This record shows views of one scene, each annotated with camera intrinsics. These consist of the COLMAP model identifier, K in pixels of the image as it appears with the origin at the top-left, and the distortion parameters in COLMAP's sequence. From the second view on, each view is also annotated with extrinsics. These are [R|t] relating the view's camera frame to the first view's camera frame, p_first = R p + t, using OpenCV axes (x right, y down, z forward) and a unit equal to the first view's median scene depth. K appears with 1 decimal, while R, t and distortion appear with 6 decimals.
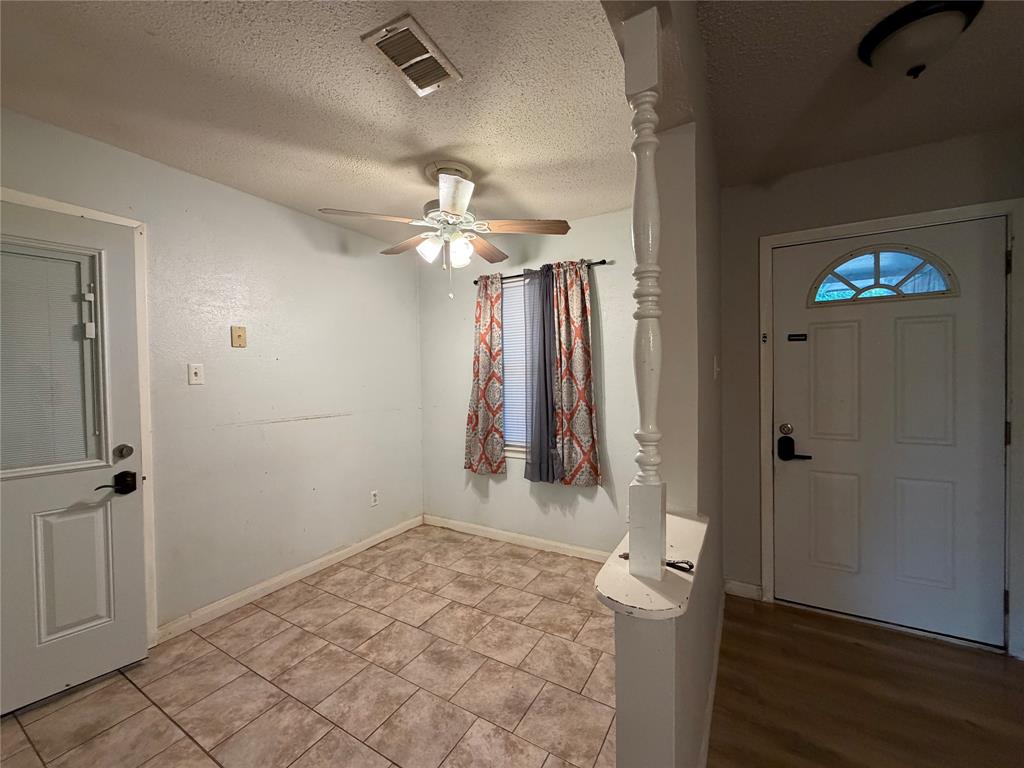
lens RADIAL K [[409.8, 0, 512.2], [0, 409.8, 382.9], [0, 0, 1]] dist [-0.003128, -0.000491]
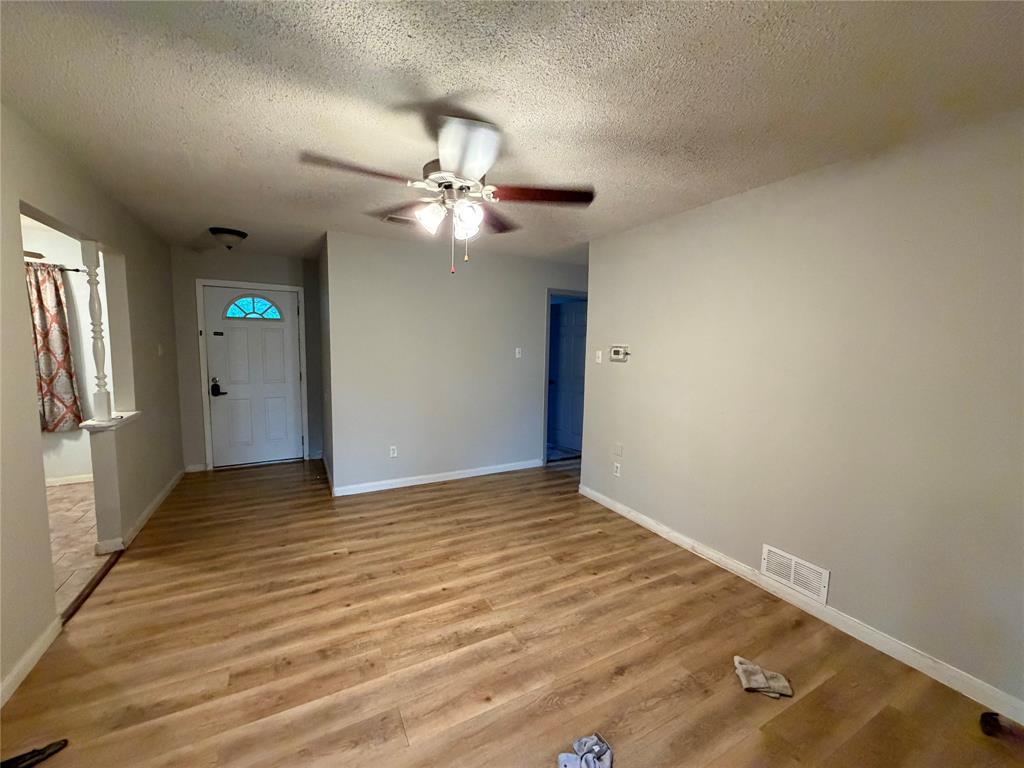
lens RADIAL K [[409.8, 0, 513.3], [0, 409.8, 383.9], [0, 0, 1]] dist [-0.003128, -0.000491]
pose [[0.522067, -0.058188, 0.850917, -0.206448], [-0.009032, 0.997237, 0.073736, -0.022046], [-0.852856, -0.046180, 0.520099, -1.007922]]
